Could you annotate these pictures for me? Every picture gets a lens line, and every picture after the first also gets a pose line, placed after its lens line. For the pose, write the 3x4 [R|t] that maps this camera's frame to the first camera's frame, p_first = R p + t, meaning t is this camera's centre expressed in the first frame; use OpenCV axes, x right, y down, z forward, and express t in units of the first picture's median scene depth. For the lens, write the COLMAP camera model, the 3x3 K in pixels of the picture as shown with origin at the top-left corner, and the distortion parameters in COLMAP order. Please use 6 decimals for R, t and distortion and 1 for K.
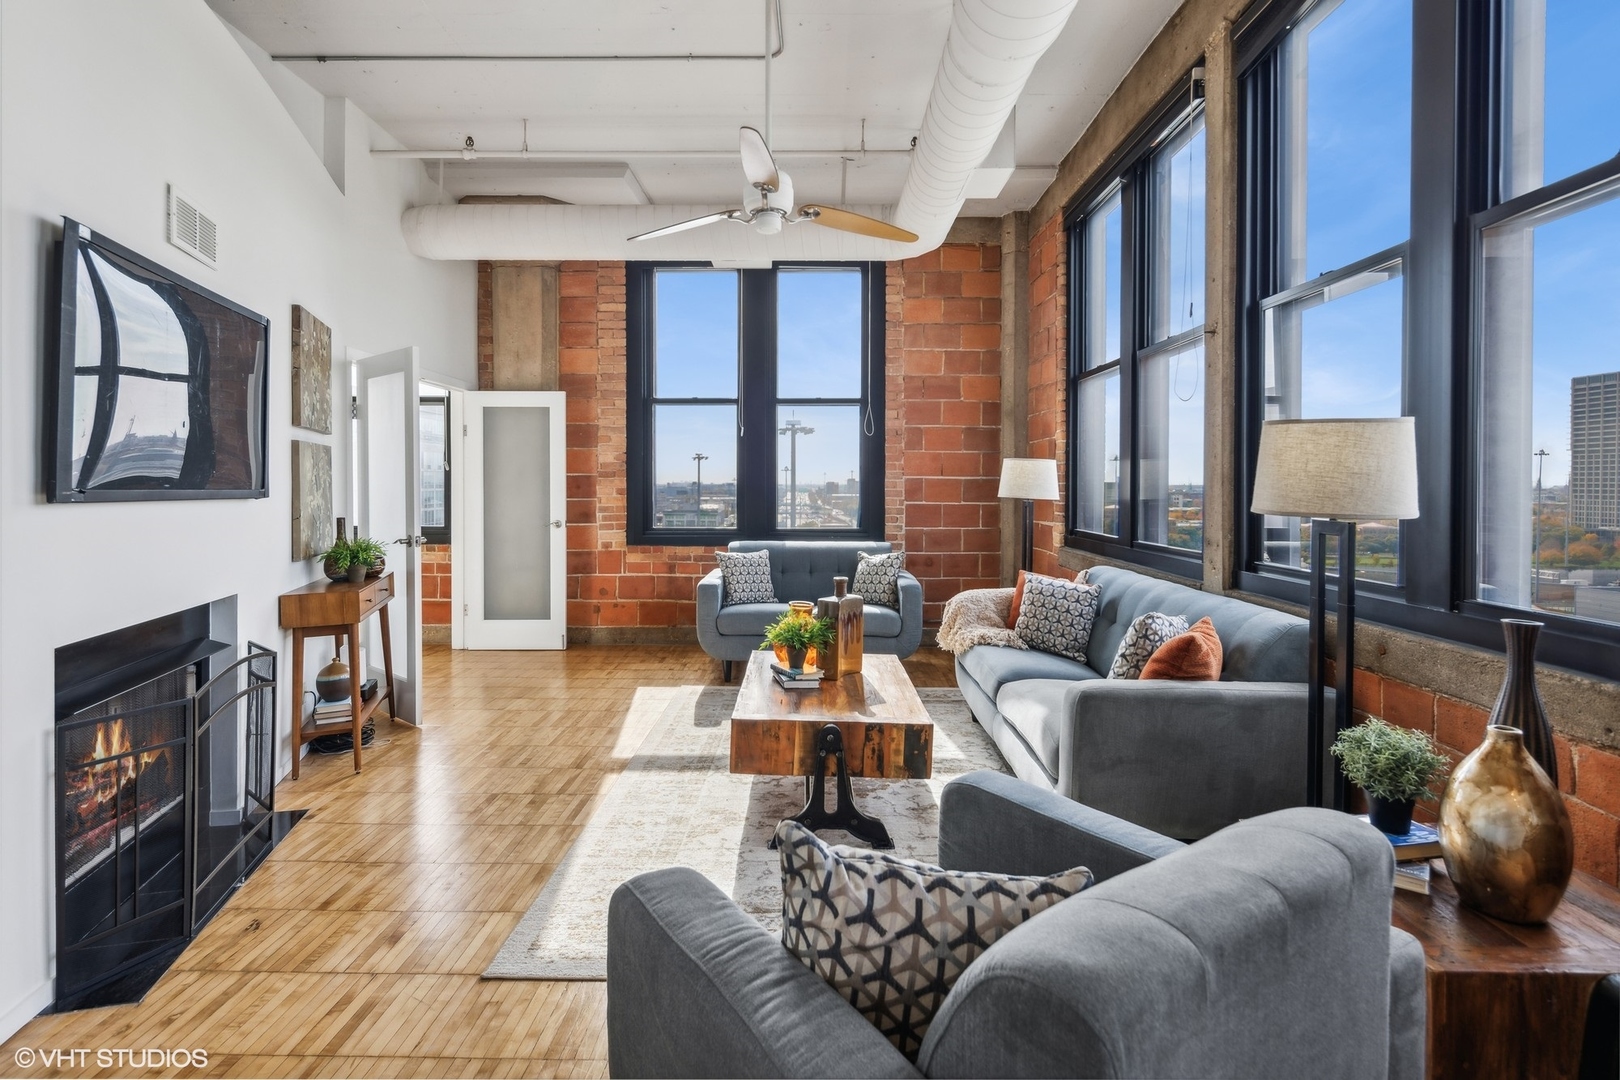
lens RADIAL K [[782.3, 0, 805.7], [0, 782.3, 495.5], [0, 0, 1]] dist [0.003714, -0.000875]
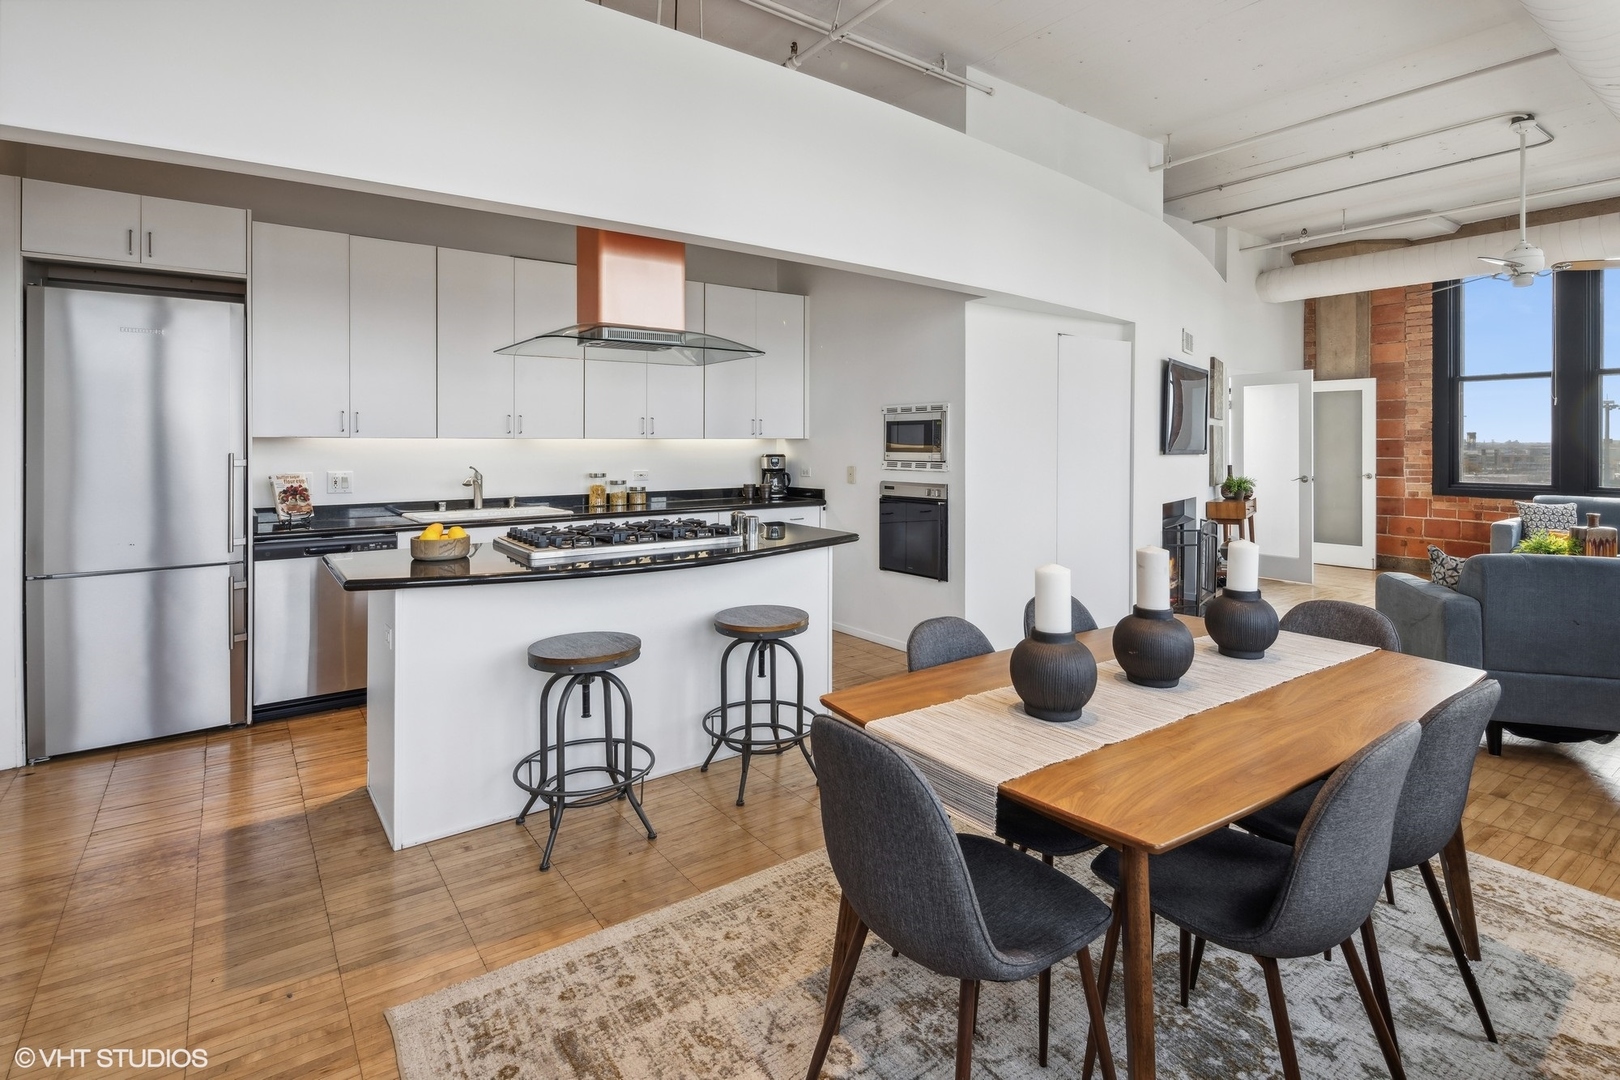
lens RADIAL K [[793.6, 0, 808.3], [0, 793.6, 442.9], [0, 0, 1]] dist [0.002199, -0.000459]
pose [[0.597647, 0.000121, -0.801760, 0.220874], [-0.011593, 0.999897, -0.008490, 0.002317], [0.801676, 0.014368, 0.597586, -0.644637]]
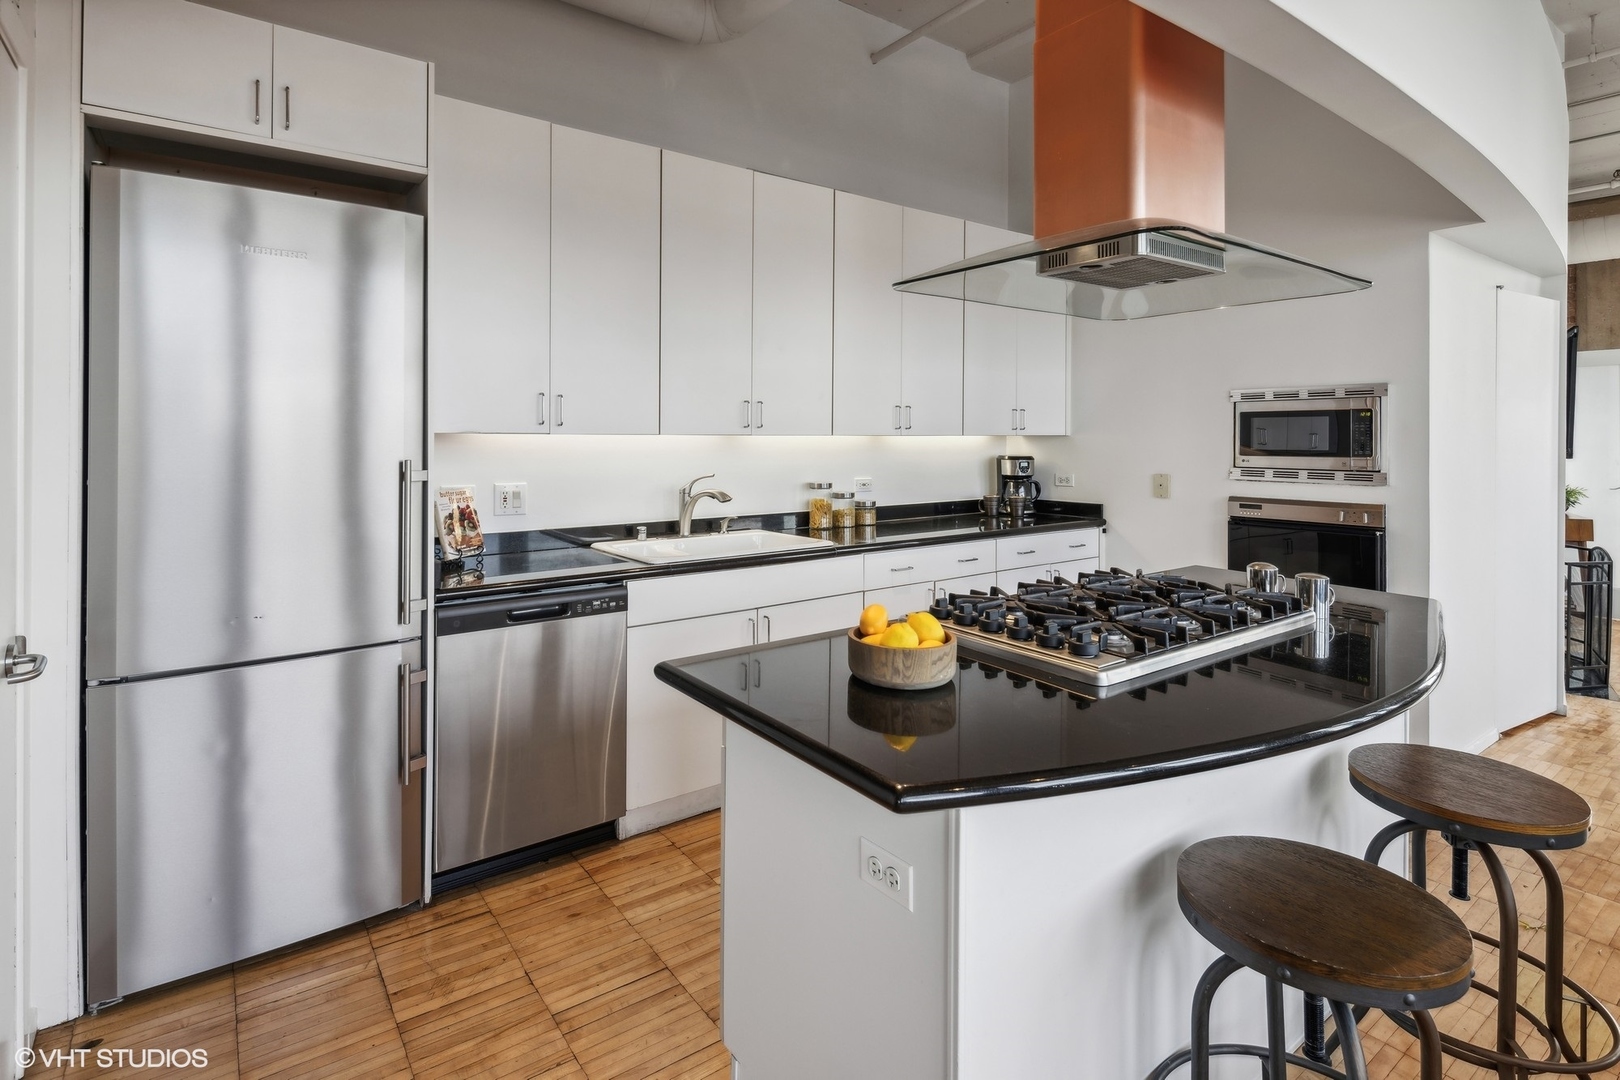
lens RADIAL K [[783.5, 0, 752.1], [0, 783.5, 432.8], [0, 0, 1]] dist [0.001772, -0.000798]
pose [[0.569812, -0.001883, -0.821773, -0.159640], [-0.014862, 0.999810, -0.012597, -0.000410], [0.821641, 0.019391, 0.569676, -0.714182]]
